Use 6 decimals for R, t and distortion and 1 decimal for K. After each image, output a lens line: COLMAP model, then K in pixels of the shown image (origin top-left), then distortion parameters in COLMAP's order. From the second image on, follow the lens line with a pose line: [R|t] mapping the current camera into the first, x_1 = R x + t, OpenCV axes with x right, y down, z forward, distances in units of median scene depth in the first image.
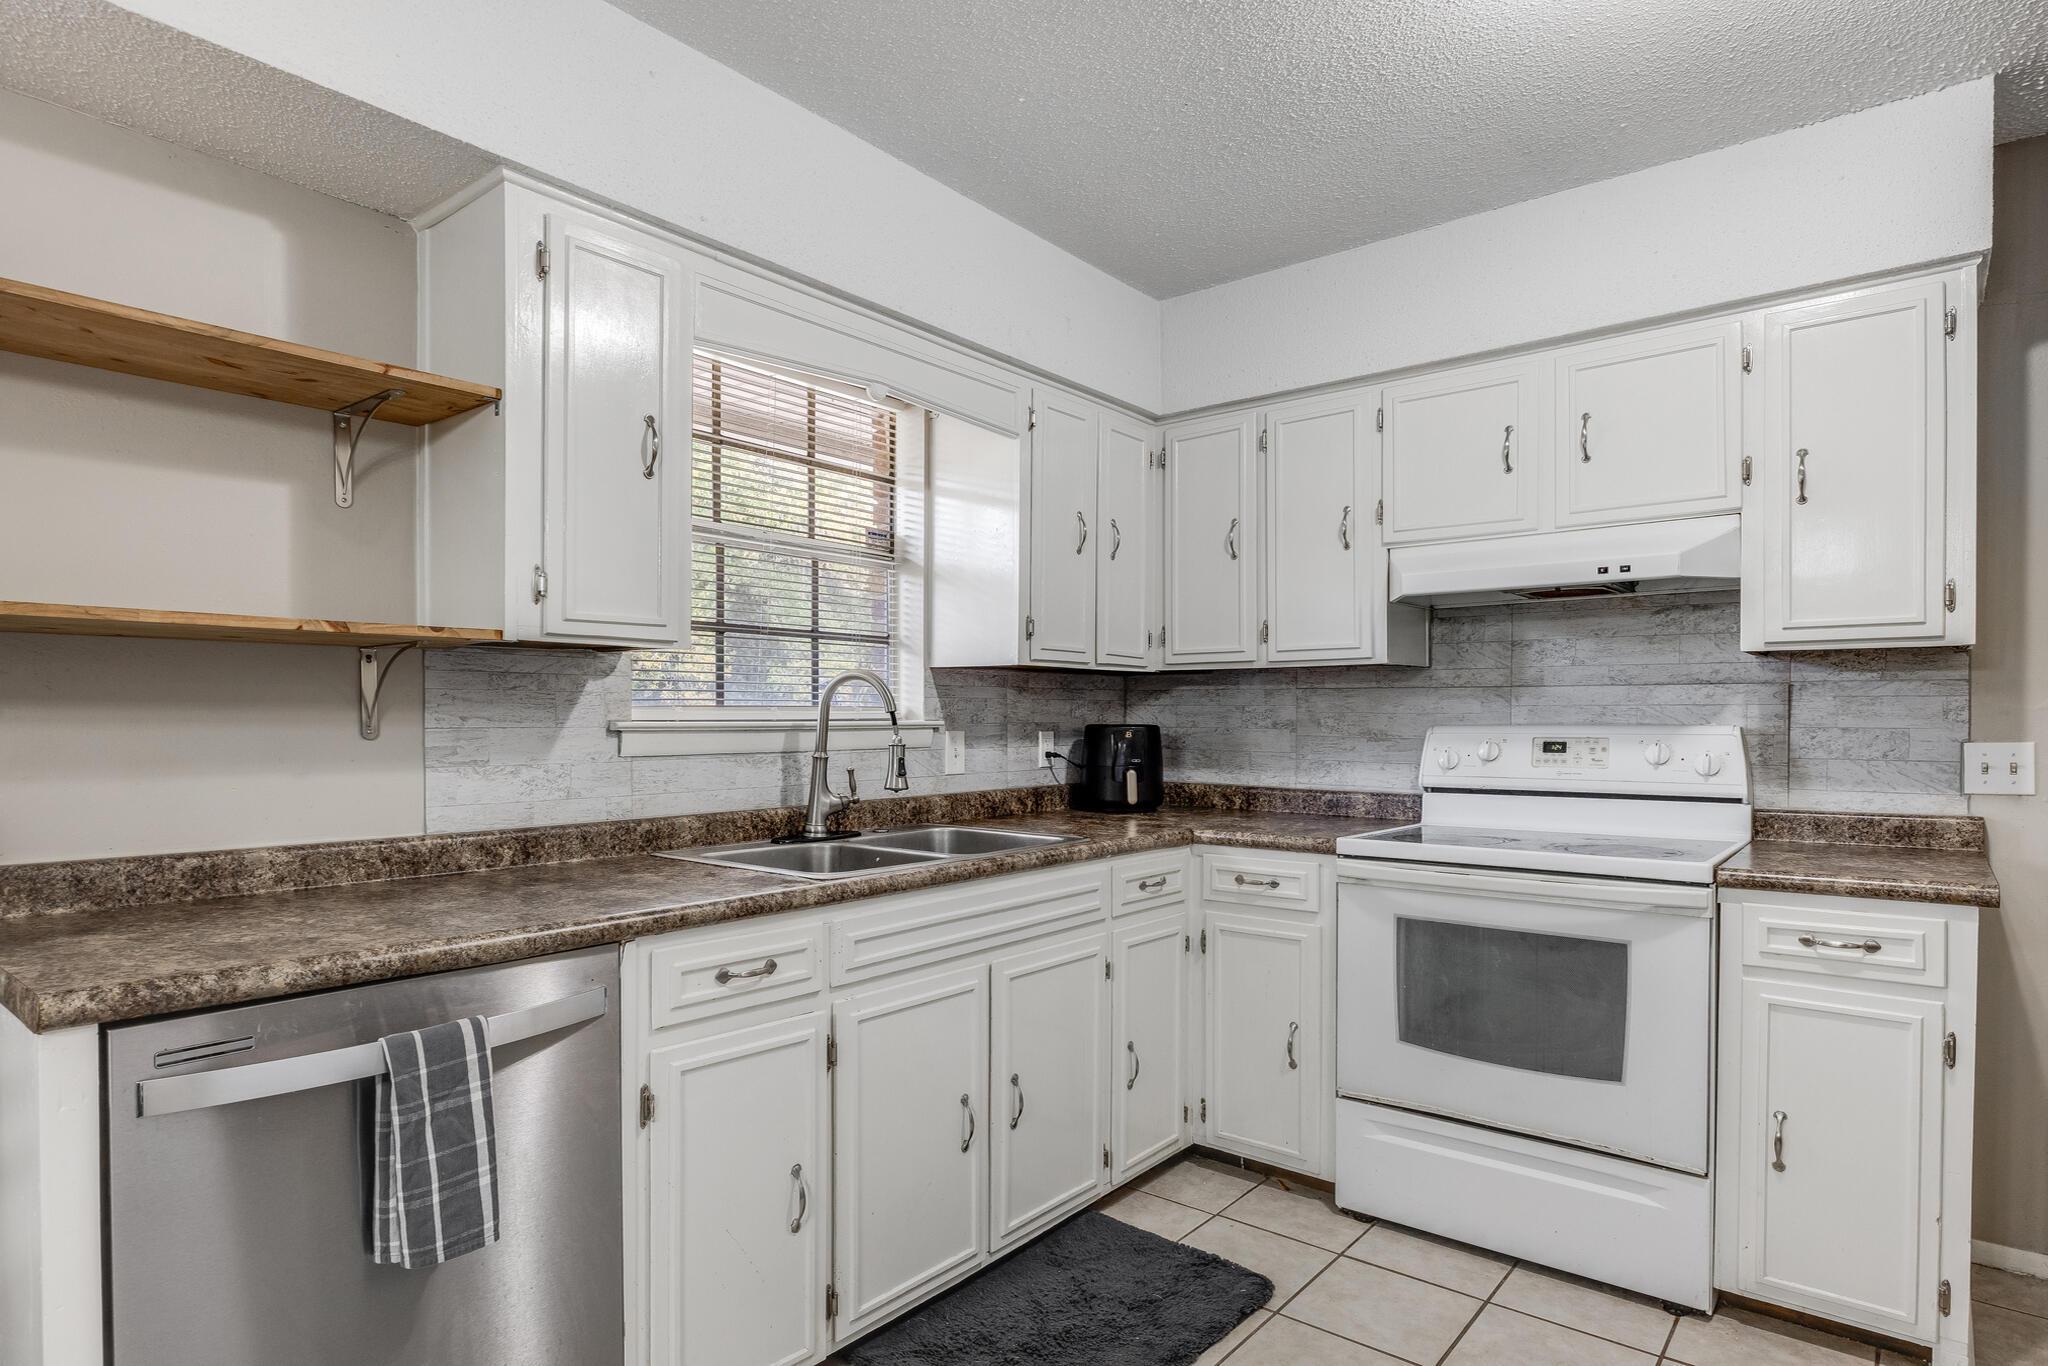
lens RADIAL K [[1082.3, 0, 1065.2], [0, 1082.3, 734.9], [0, 0, 1]] dist [-0.009574, -0.000884]
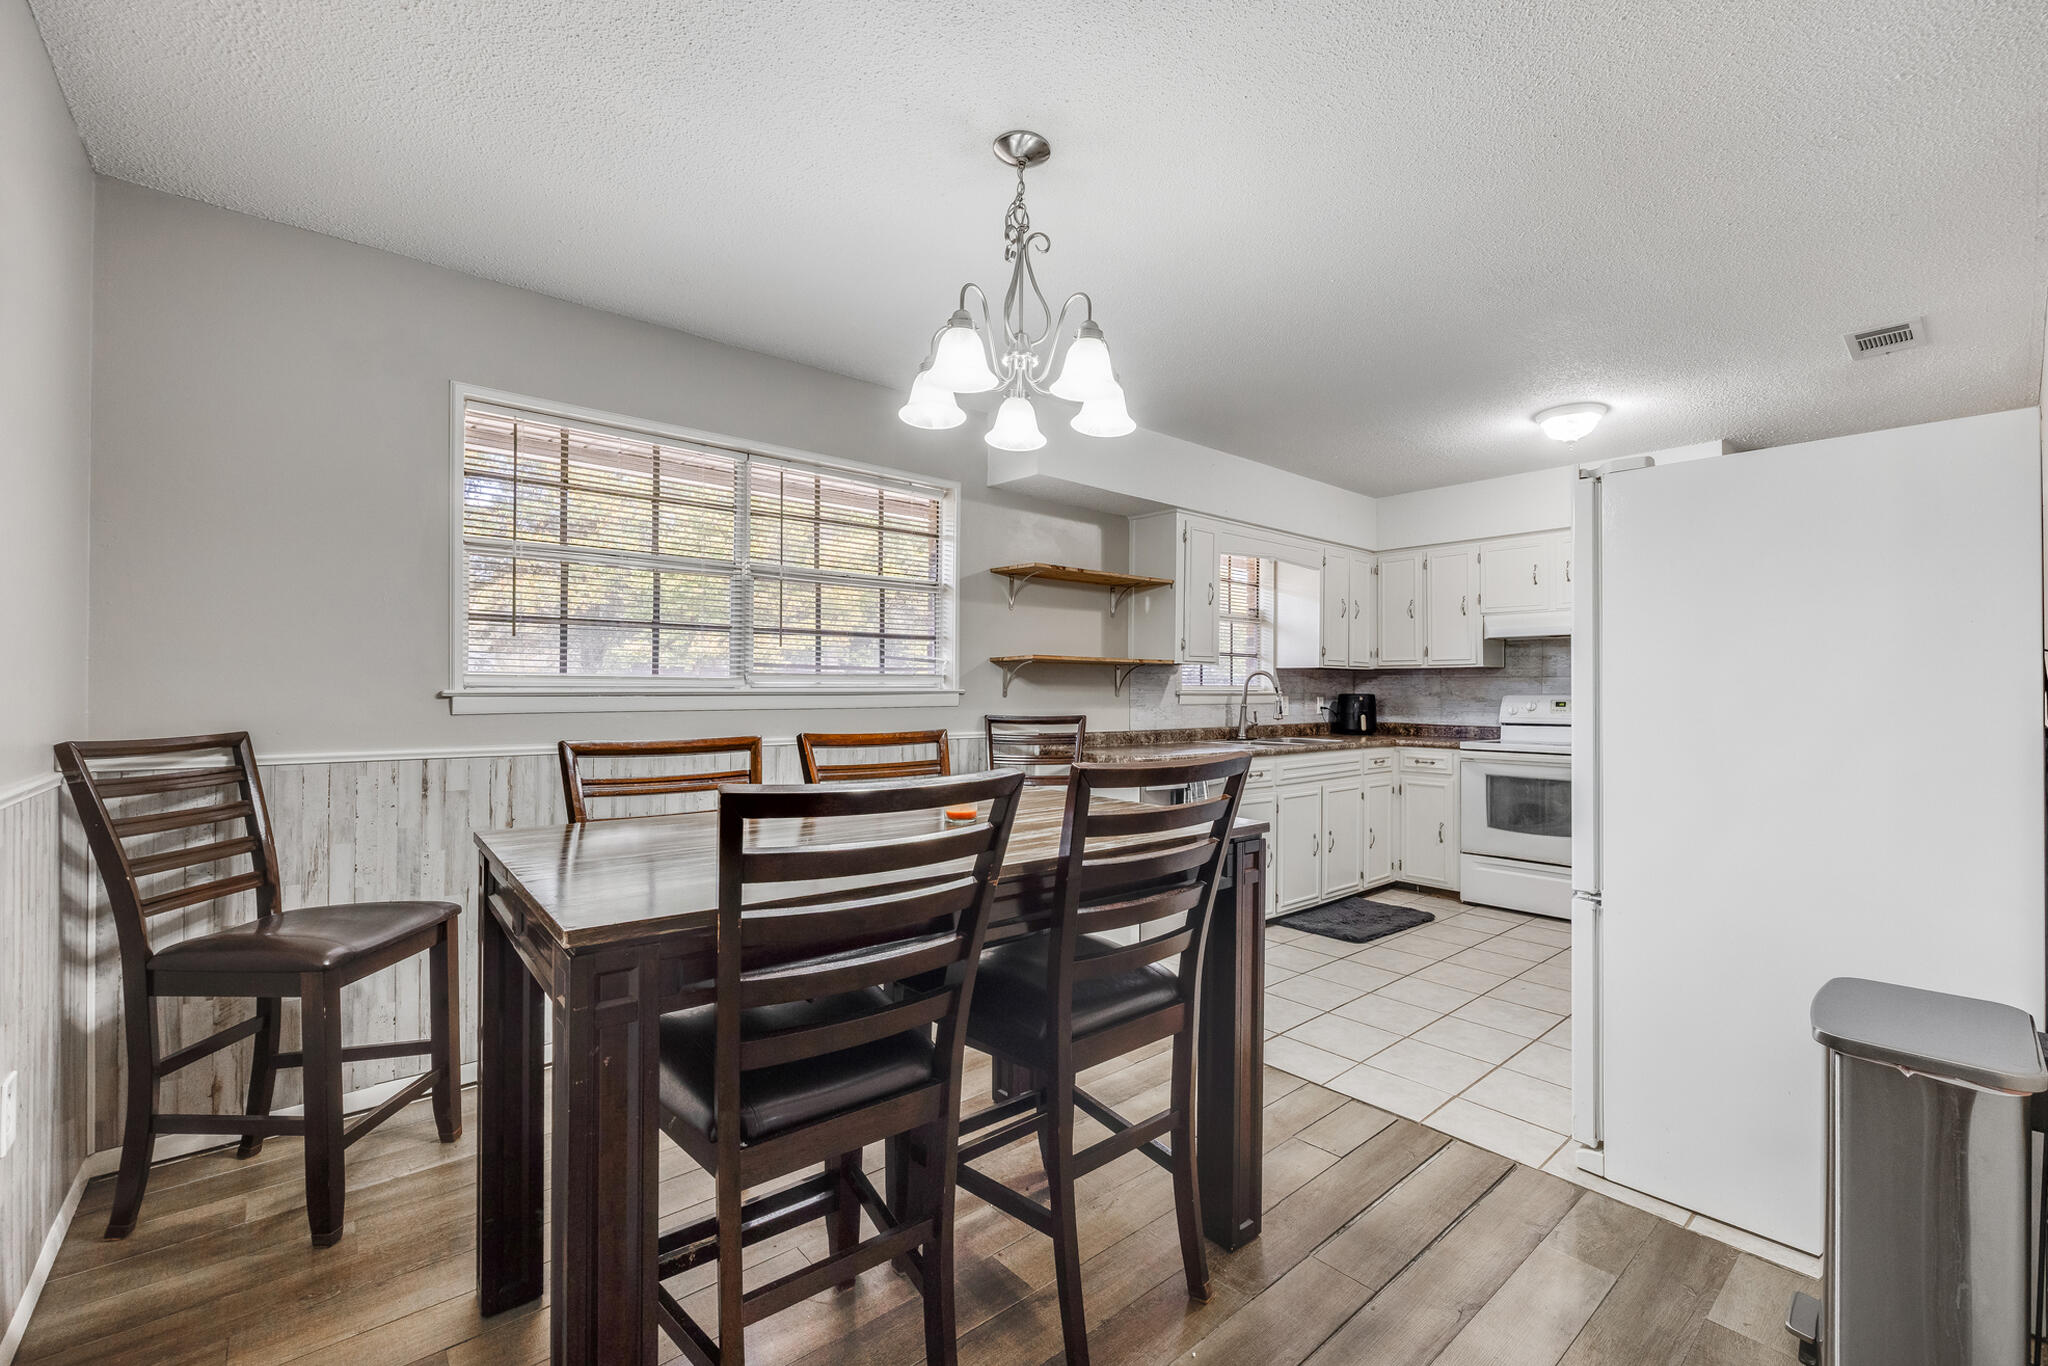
lens RADIAL K [[841.8, 0, 1143.7], [0, 841.8, 690.6], [0, 0, 1]] dist [-0.023598, 0.000004]
pose [[0.993529, 0.001527, -0.113567, -0.210849], [-0.003815, 0.999794, -0.019932, 0.021673], [0.113513, 0.020236, 0.993330, -0.829728]]
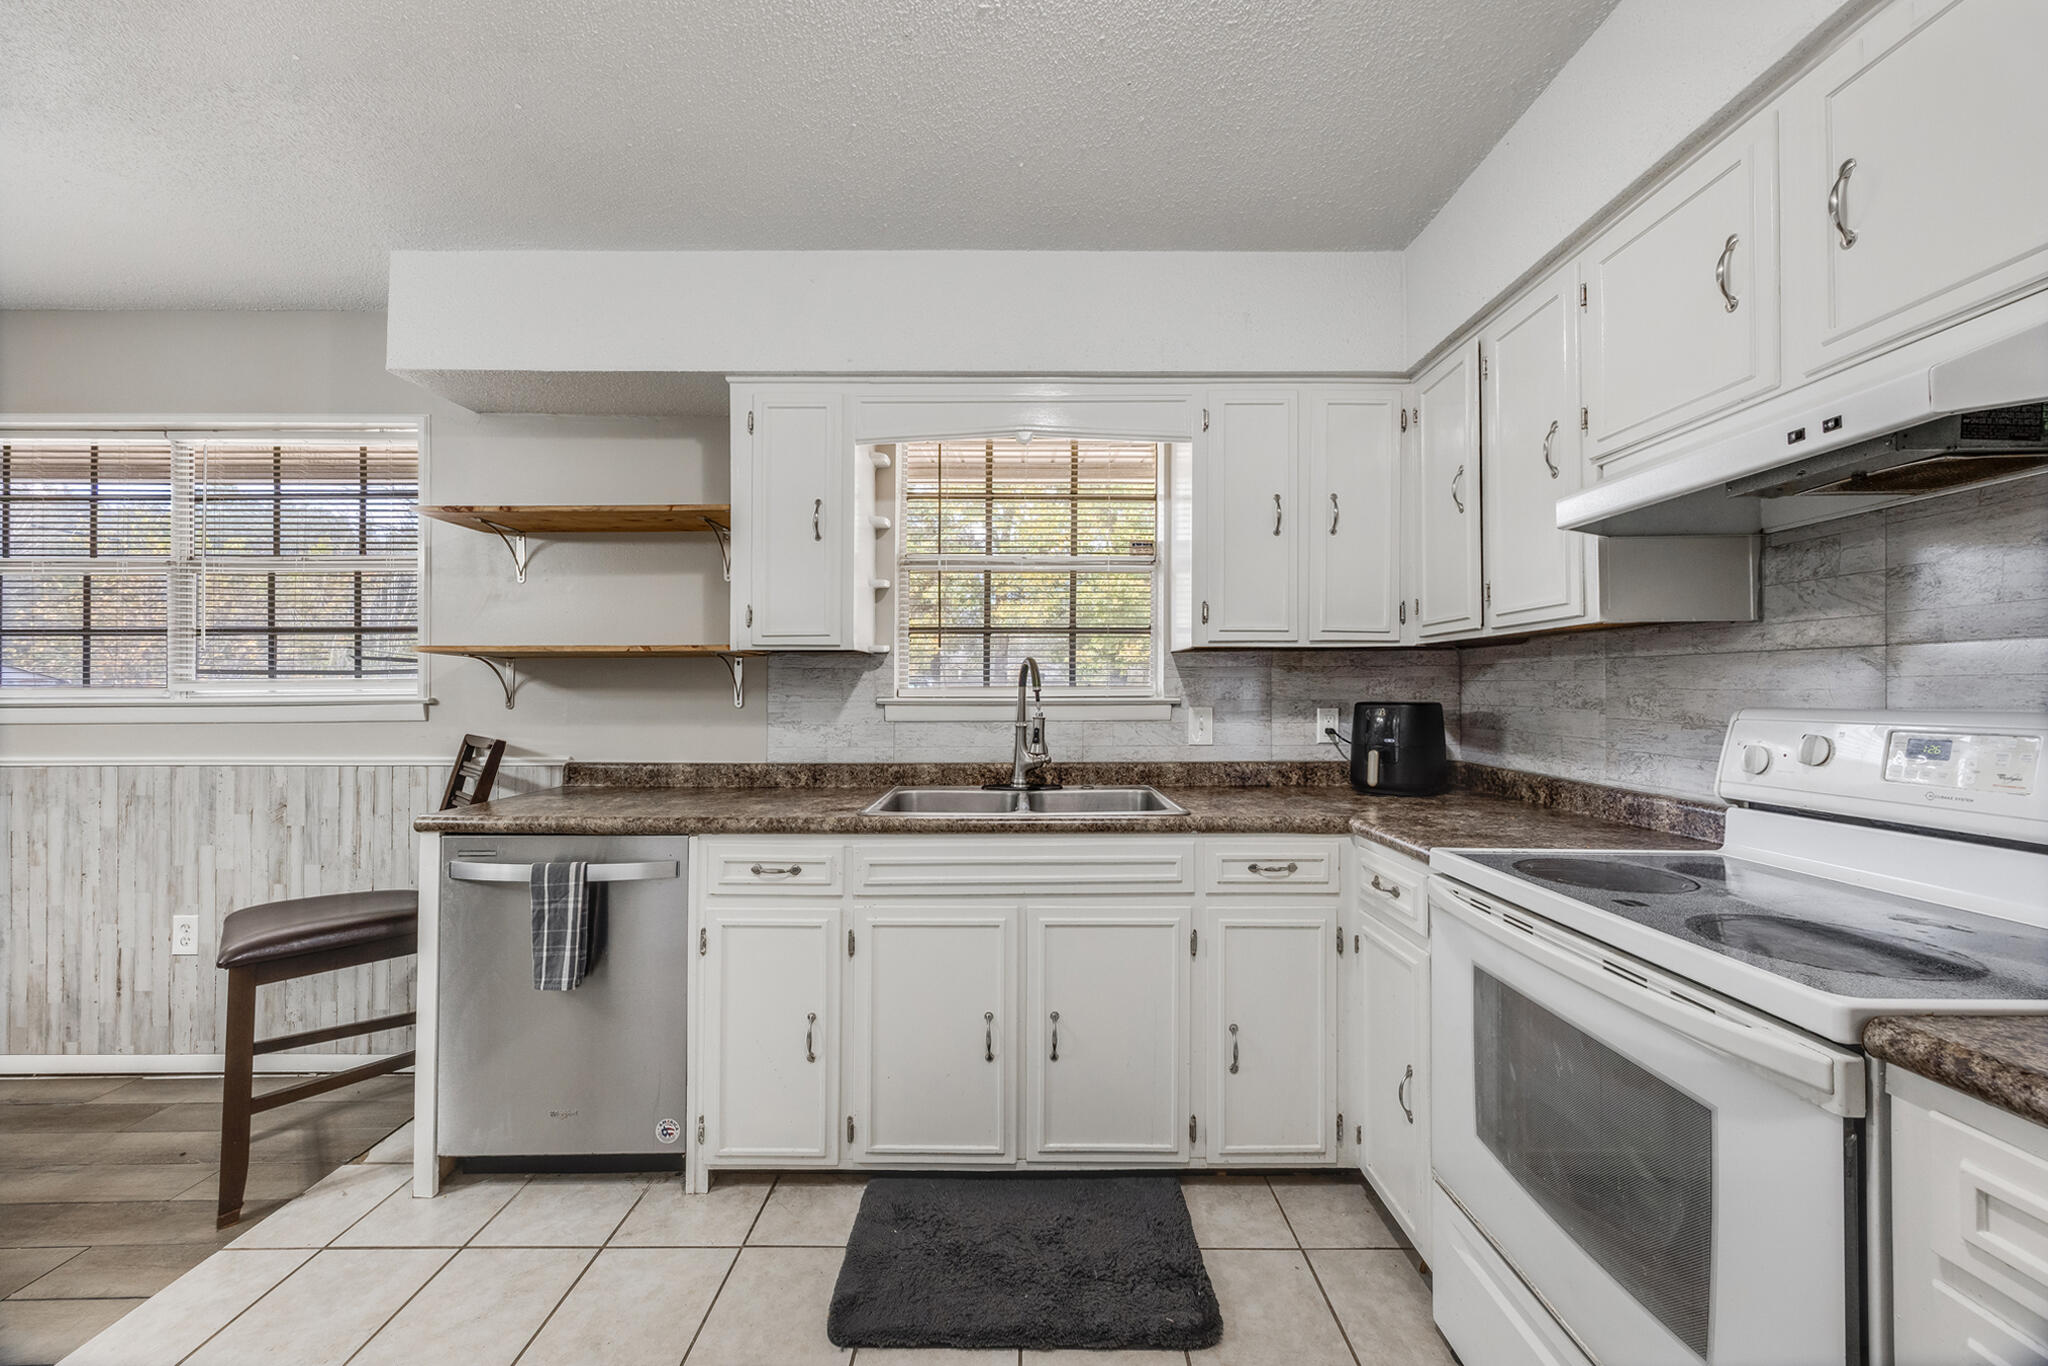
lens RADIAL K [[808.3, 0, 1045.4], [0, 808.3, 683.7], [0, 0, 1]] dist [0.001764, 0.000790]
pose [[0.627281, -0.009394, -0.778737, 0.494631], [-0.011389, 0.999710, -0.021234, -0.008805], [0.778710, 0.022189, 0.626991, 0.370048]]
